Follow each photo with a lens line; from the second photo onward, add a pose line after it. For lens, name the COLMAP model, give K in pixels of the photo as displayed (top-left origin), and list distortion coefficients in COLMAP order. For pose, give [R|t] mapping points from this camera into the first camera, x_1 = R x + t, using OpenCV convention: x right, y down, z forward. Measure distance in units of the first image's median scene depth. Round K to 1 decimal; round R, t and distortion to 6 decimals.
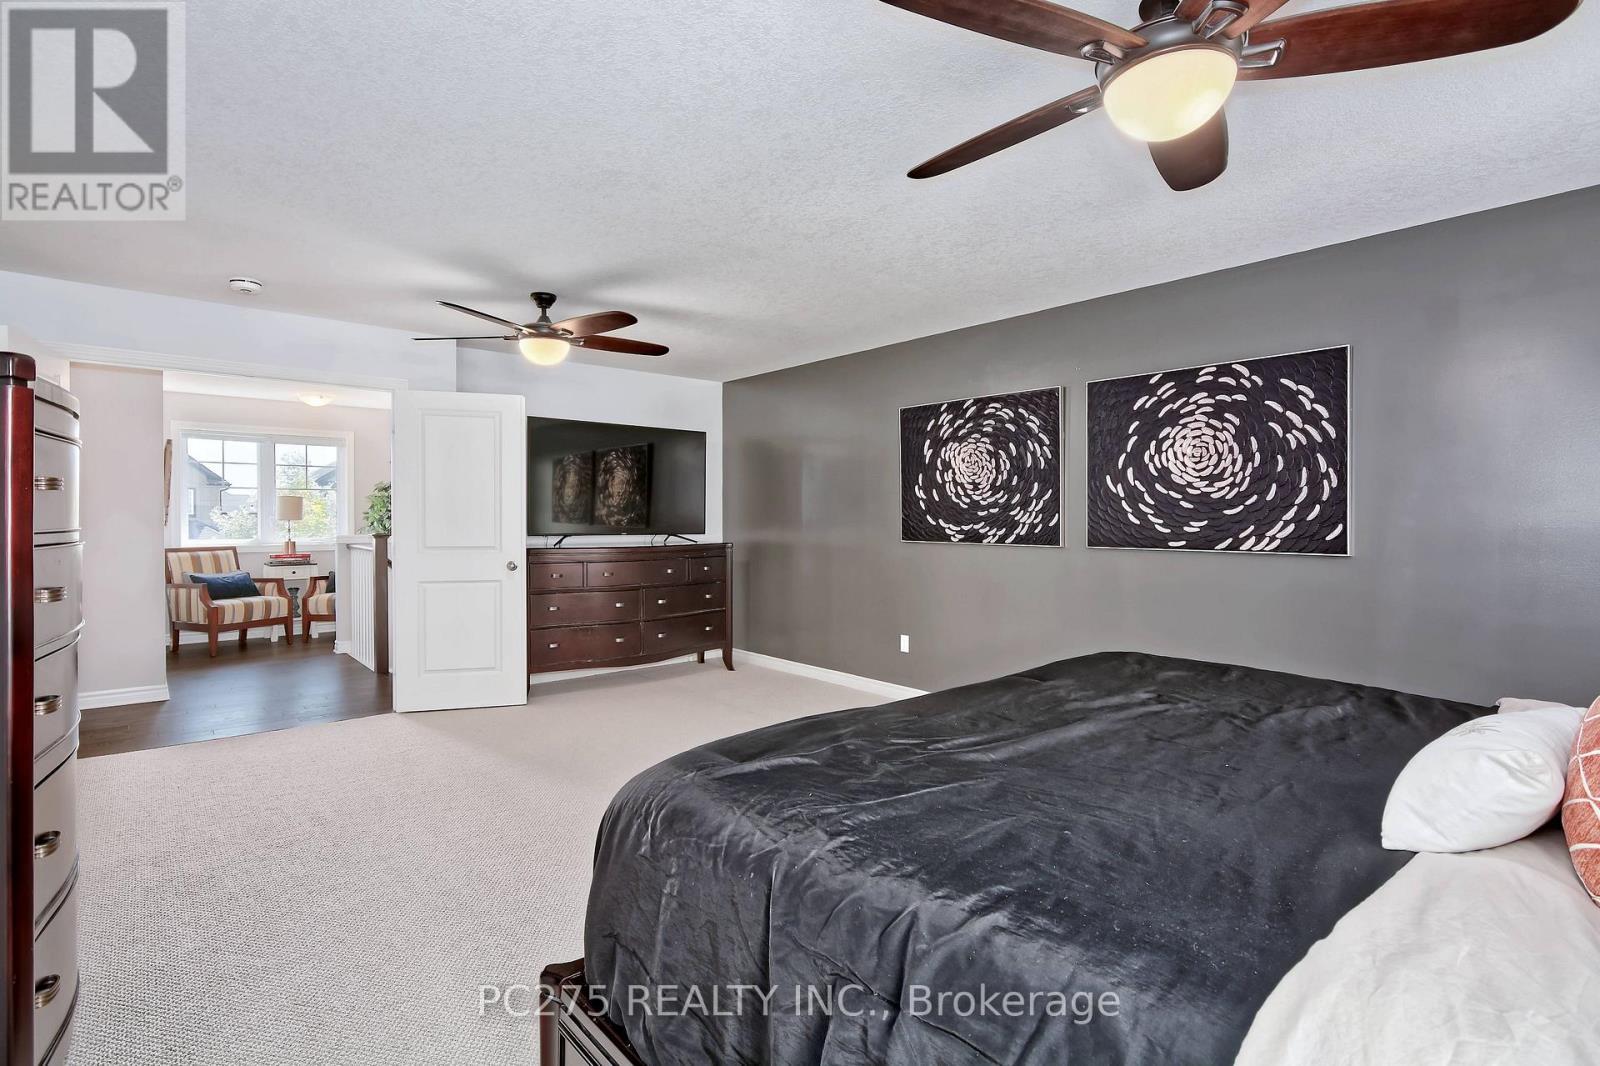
lens RADIAL K [[768.5, 0, 799.5], [0, 768.5, 527.6], [0, 0, 1]] dist [0.003715, 0.002059]
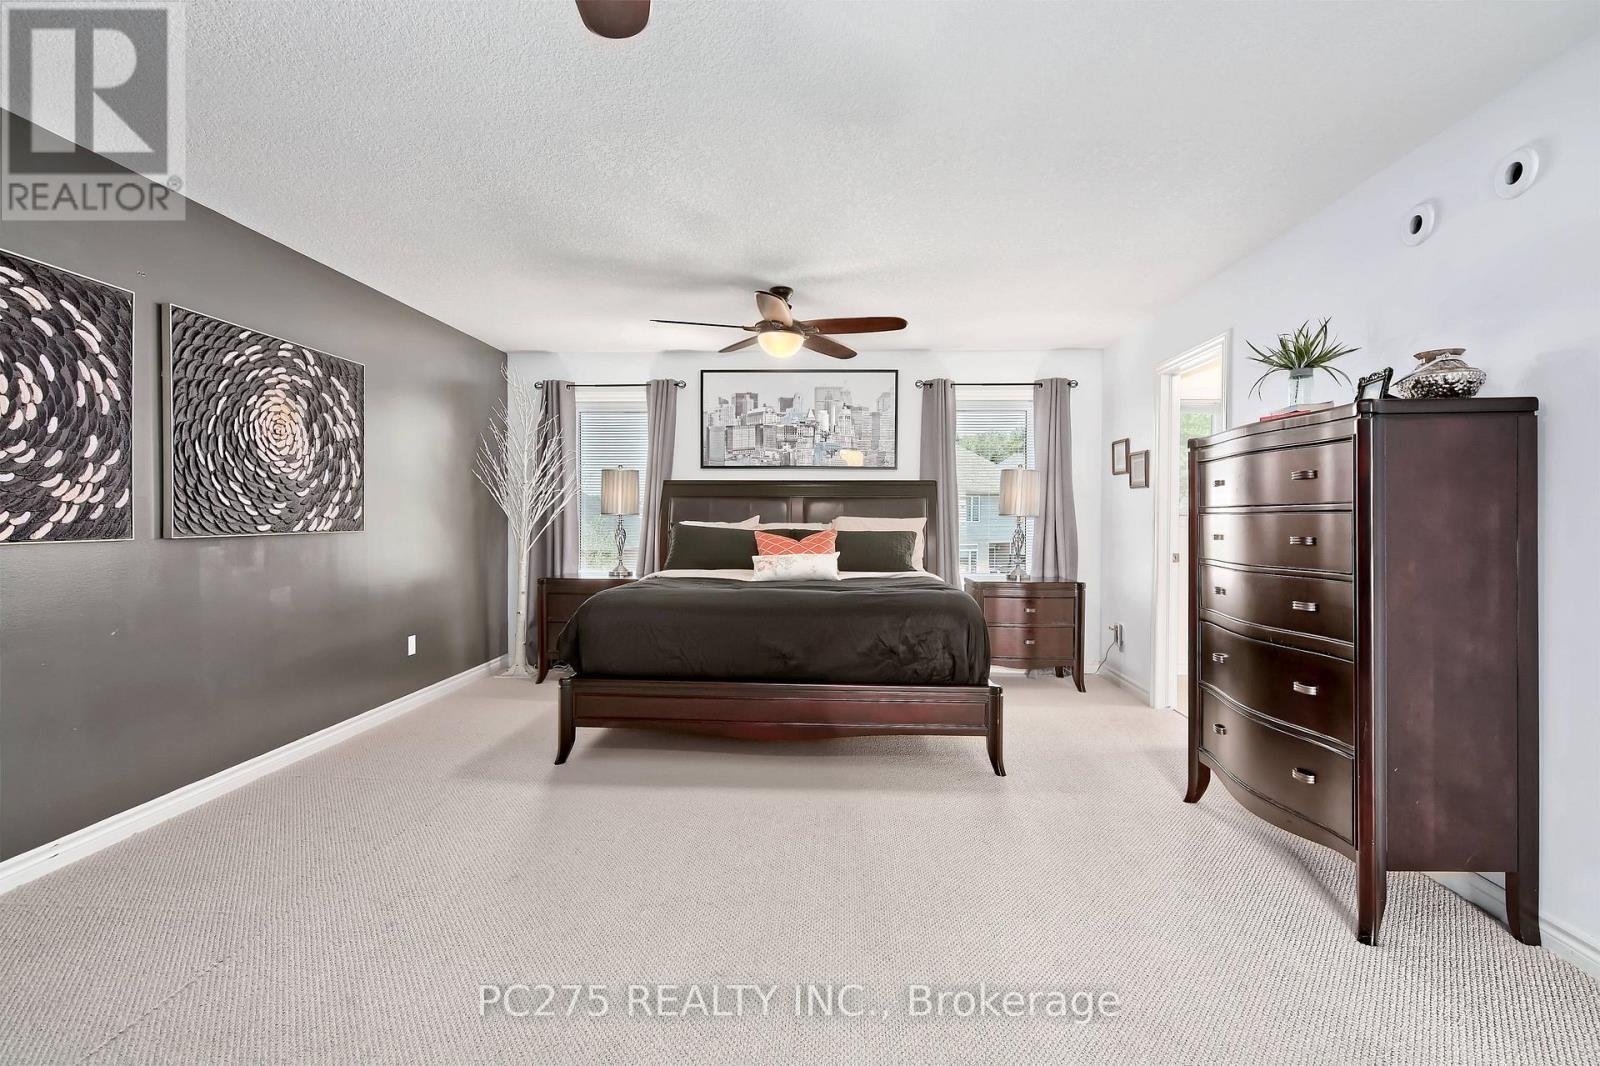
lens RADIAL K [[768.5, 0, 804.2], [0, 768.5, 528.0], [0, 0, 1]] dist [0.003715, 0.002059]
pose [[-0.724136, -0.017102, 0.689445, -0.583792], [0.002392, 0.999624, 0.027308, -0.001597], [-0.689653, 0.021424, -0.723823, 1.206155]]
